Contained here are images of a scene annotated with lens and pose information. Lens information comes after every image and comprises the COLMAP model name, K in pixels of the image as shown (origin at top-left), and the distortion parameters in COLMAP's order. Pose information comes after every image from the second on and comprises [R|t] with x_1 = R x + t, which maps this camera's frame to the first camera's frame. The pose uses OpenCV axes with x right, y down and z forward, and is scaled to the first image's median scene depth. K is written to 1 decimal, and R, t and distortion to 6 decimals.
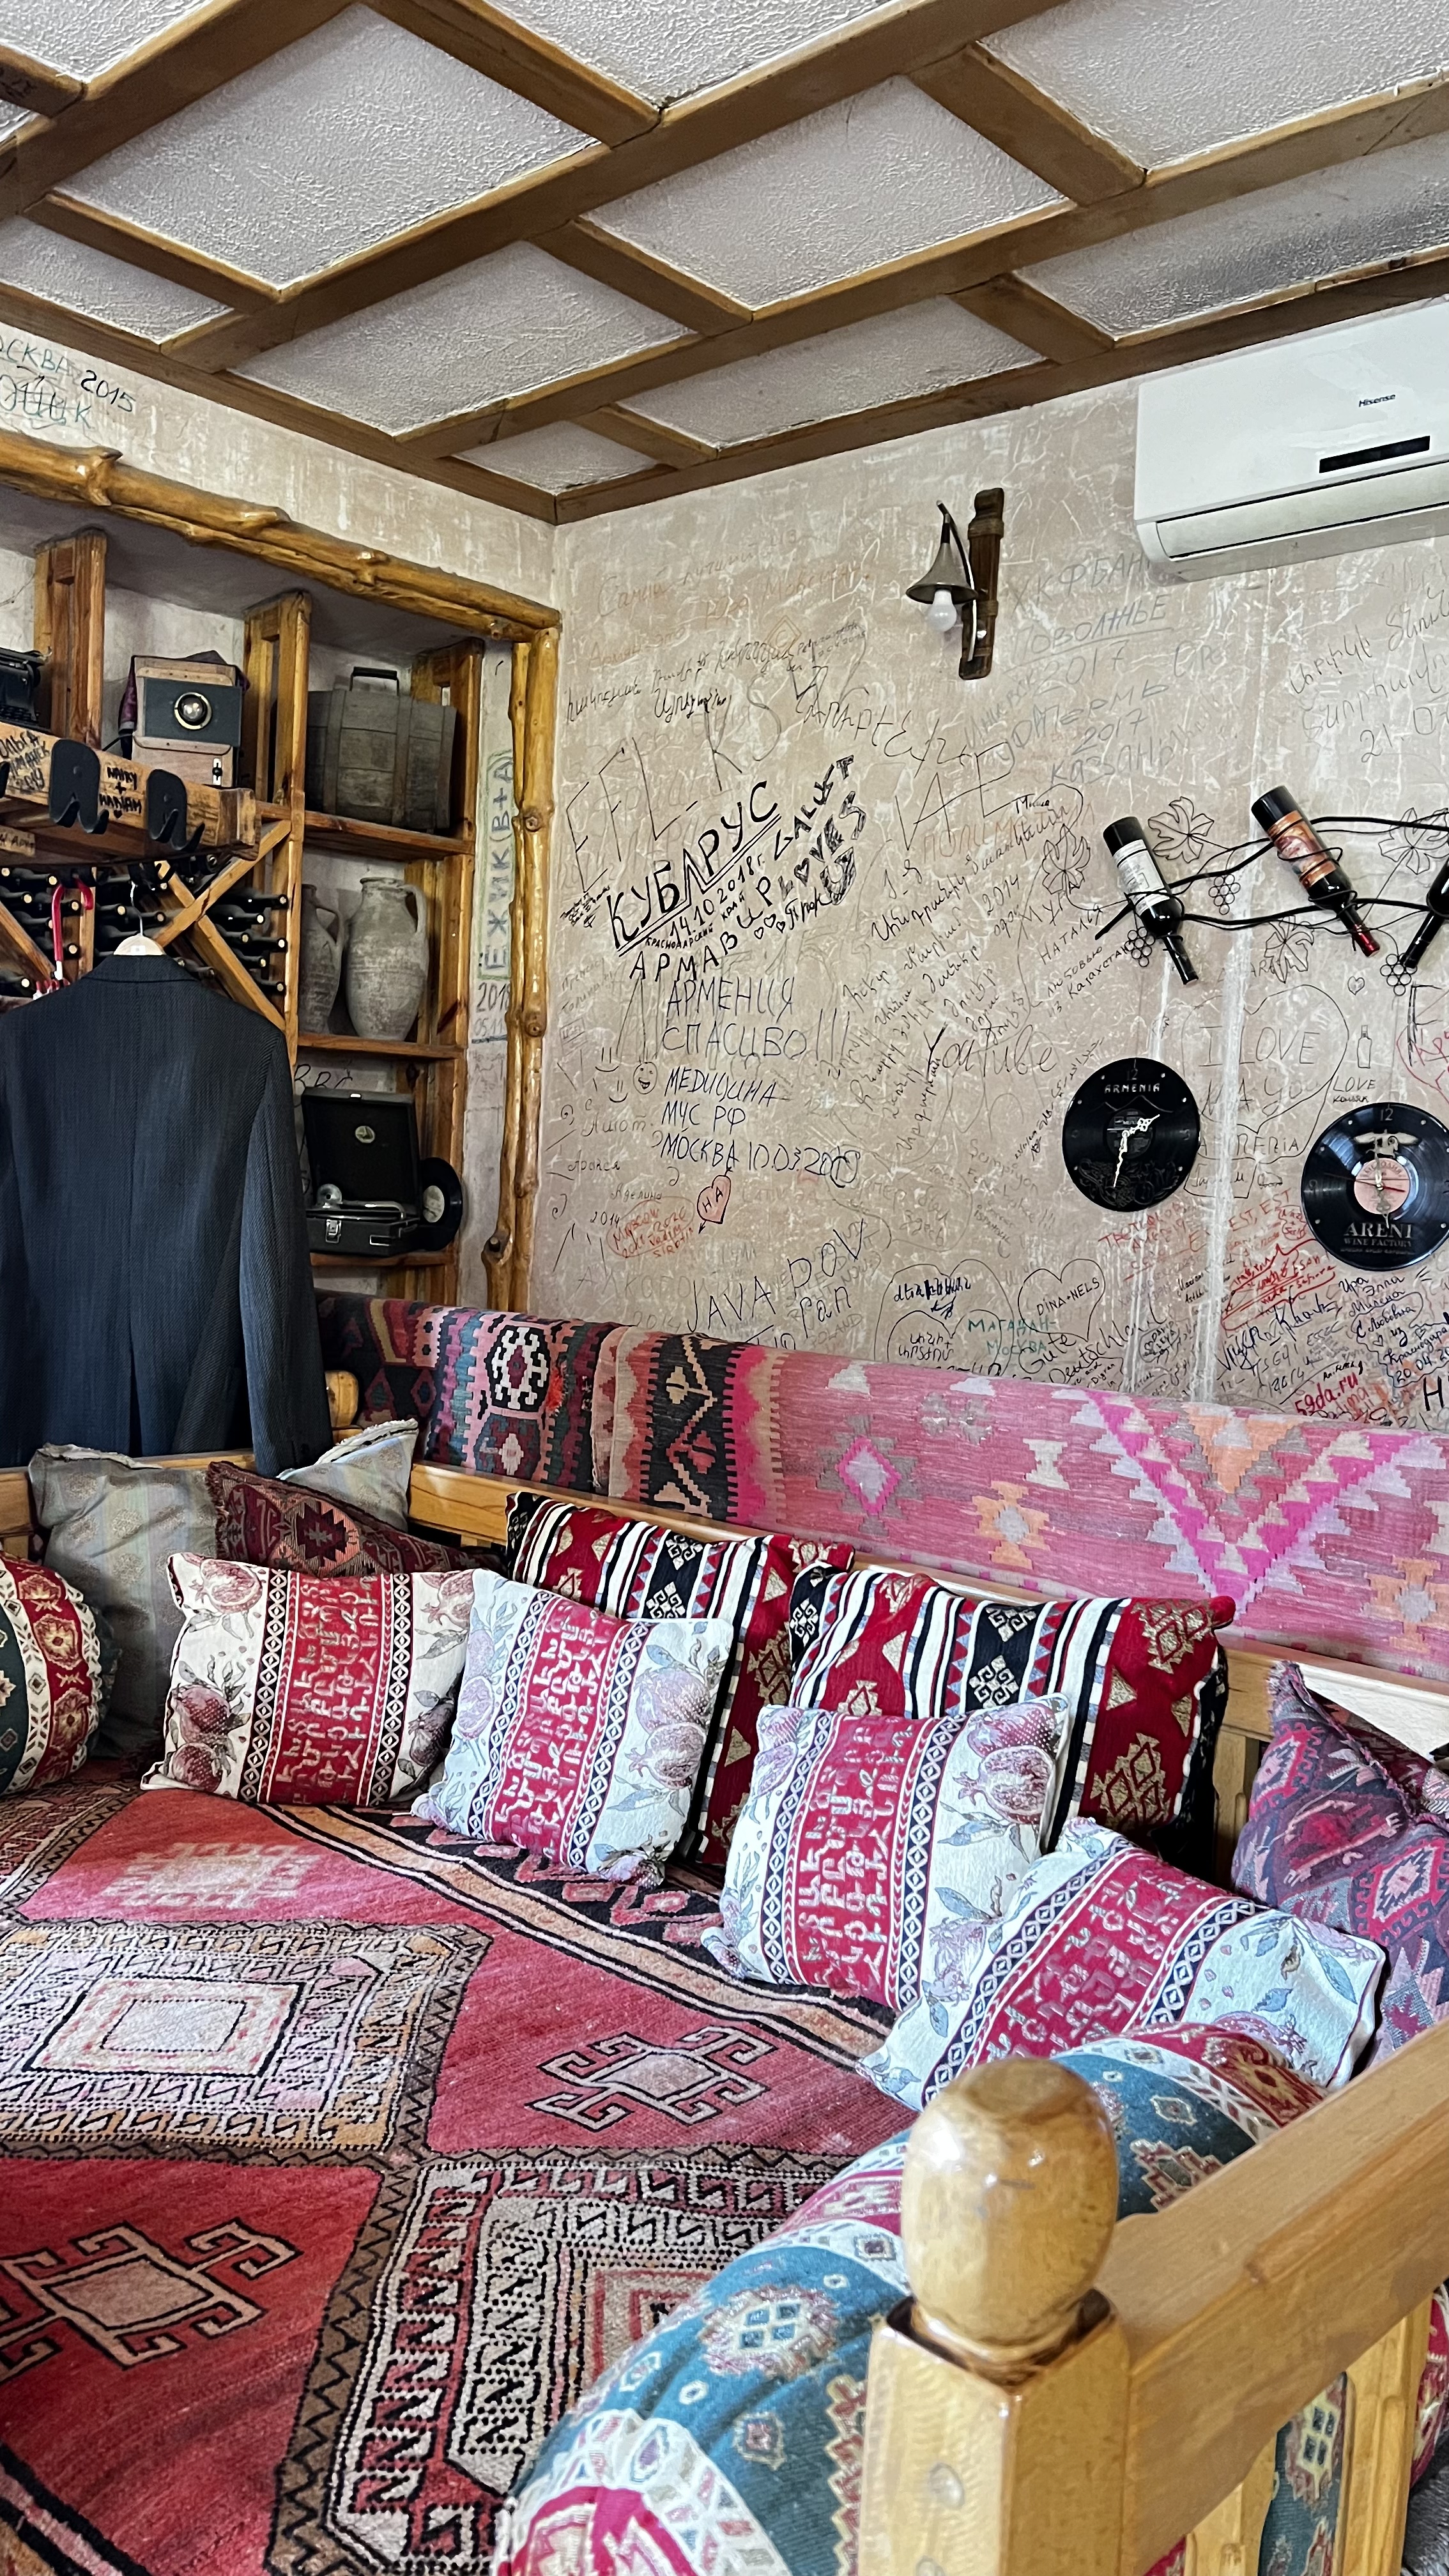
lens RADIAL K [[1929.9, 0, 724.5], [0, 1929.9, 1288.0], [0, 0, 1]] dist [0.140608, -0.352157]
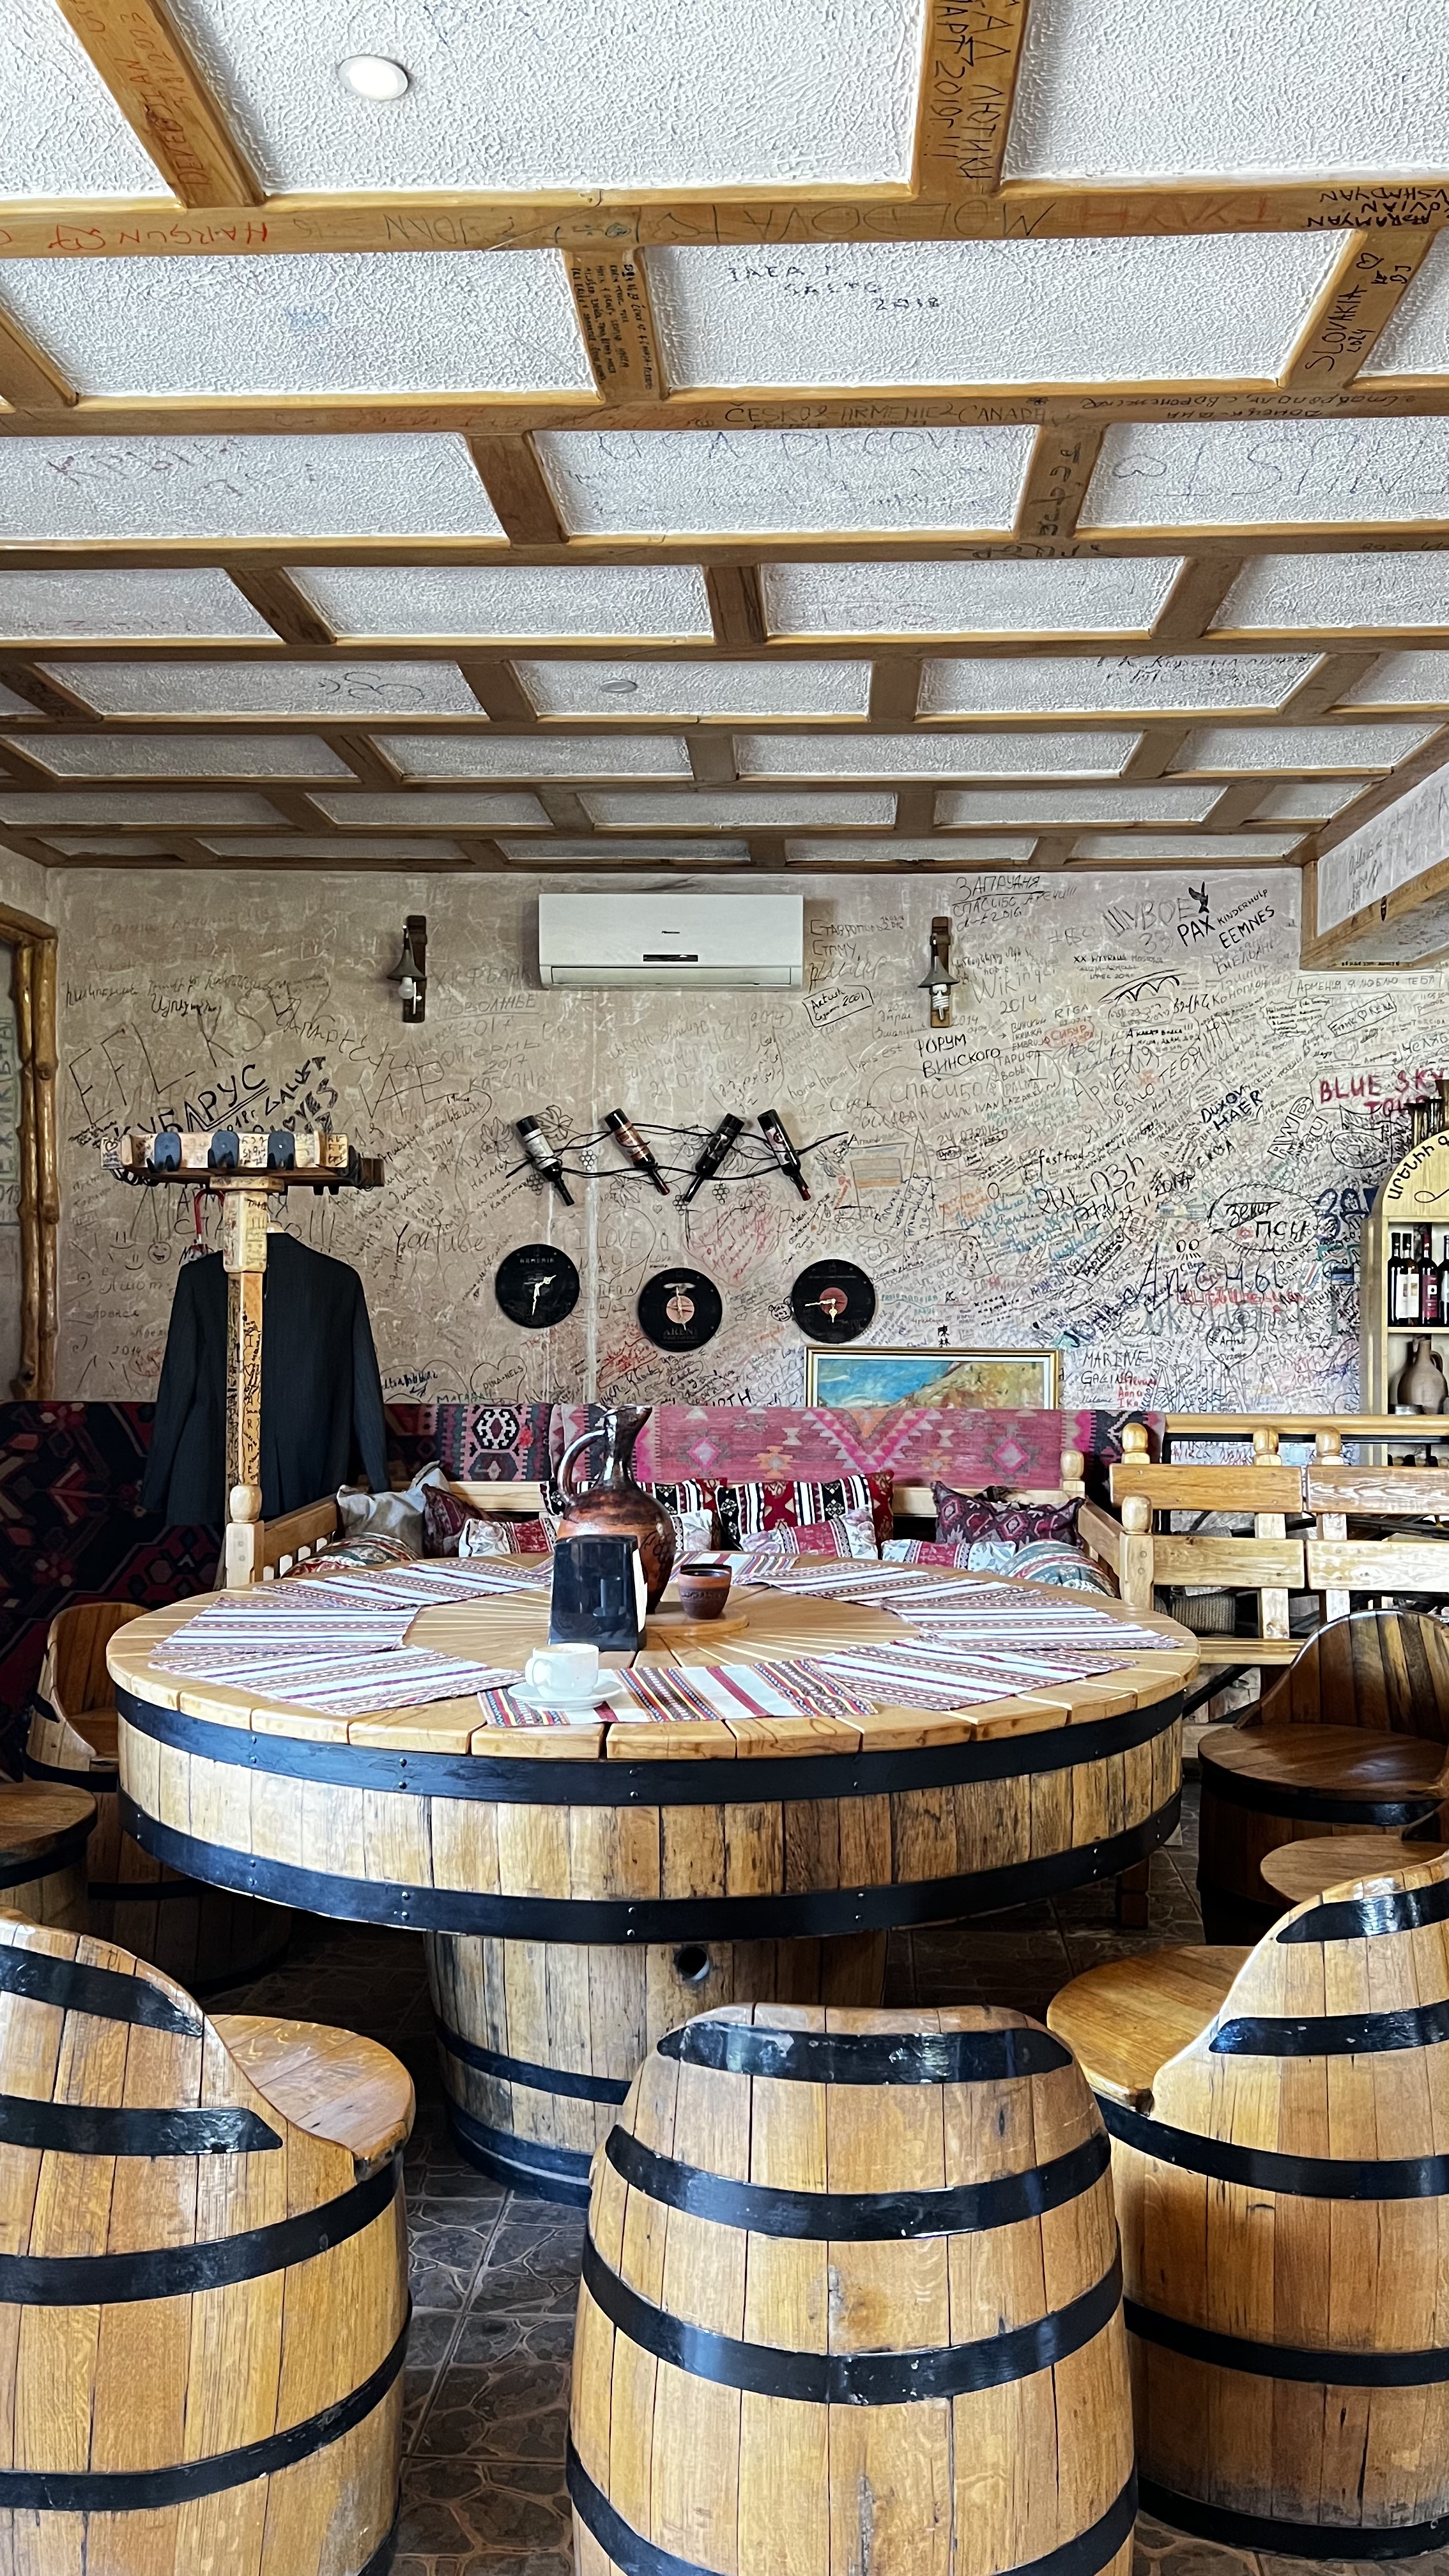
lens RADIAL K [[1929.9, 0, 724.5], [0, 1929.9, 1288.0], [0, 0, 1]] dist [0.140608, -0.352157]
pose [[0.764429, -0.048250, 0.642900, -0.827289], [0.069528, 0.997549, -0.007804, -0.050760], [-0.640948, 0.050666, 0.765910, -0.504953]]
